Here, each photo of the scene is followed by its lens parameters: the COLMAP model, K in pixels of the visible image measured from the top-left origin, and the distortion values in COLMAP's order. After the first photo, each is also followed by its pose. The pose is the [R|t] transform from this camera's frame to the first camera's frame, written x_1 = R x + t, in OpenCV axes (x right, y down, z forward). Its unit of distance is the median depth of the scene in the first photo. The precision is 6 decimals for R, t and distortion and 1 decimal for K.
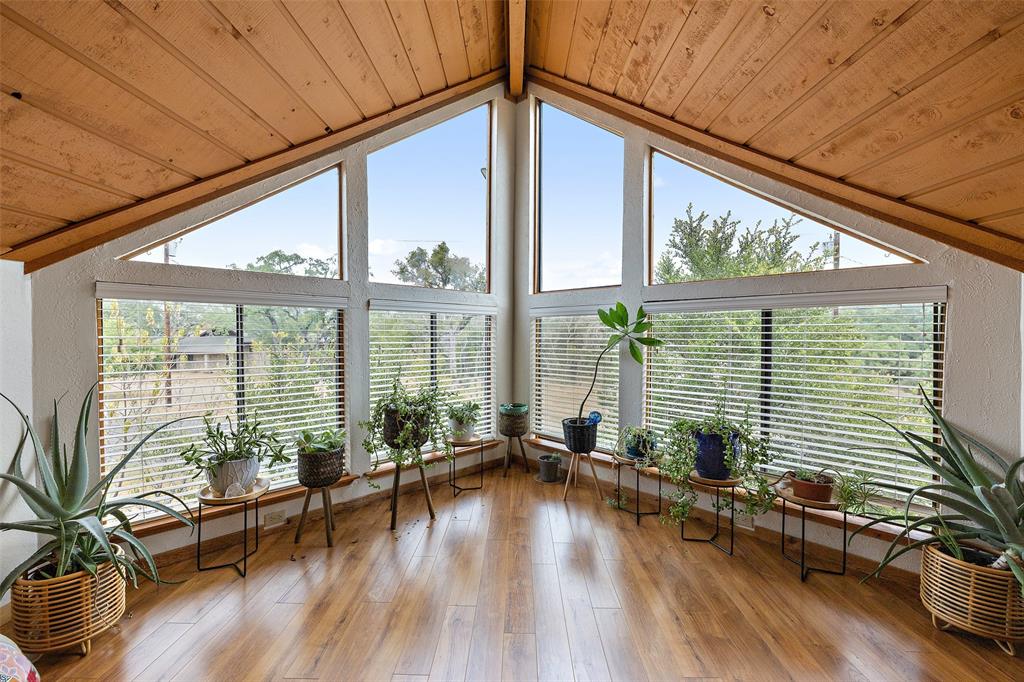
lens RADIAL K [[435.2, 0, 512.0], [0, 435.2, 341.0], [0, 0, 1]] dist [-0.001223, -0.000788]
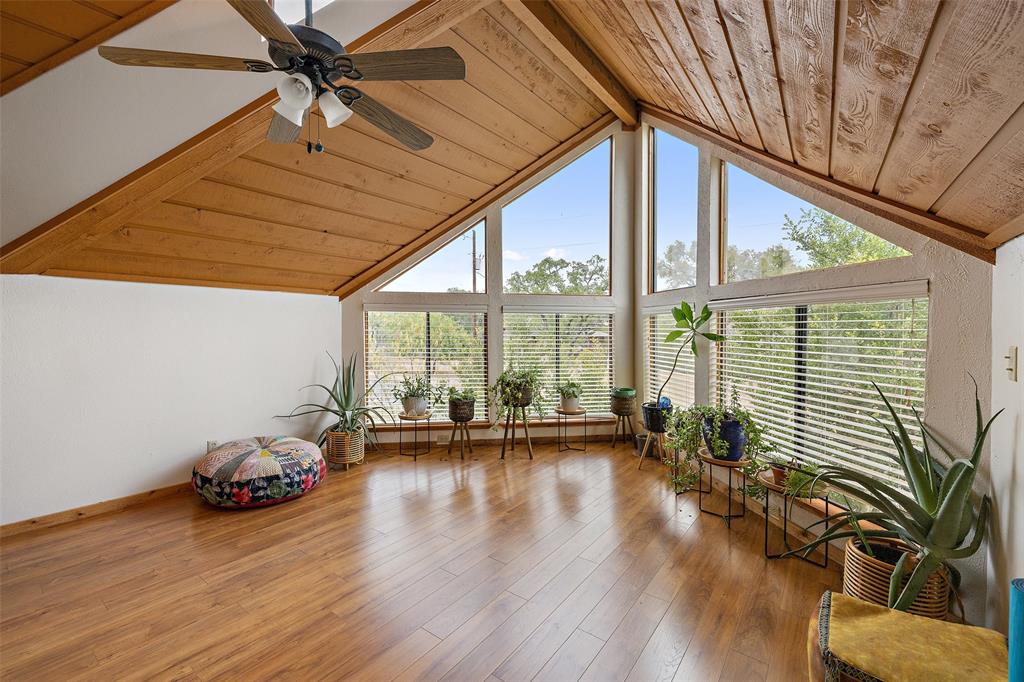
lens RADIAL K [[455.8, 0, 512.0], [0, 455.8, 341.0], [0, 0, 1]] dist [-0.000683, -0.000054]
pose [[0.806537, 0.018651, -0.590889, 0.640191], [-0.013797, 0.999824, 0.012726, 0.004055], [0.591023, -0.002112, 0.806652, -0.237488]]
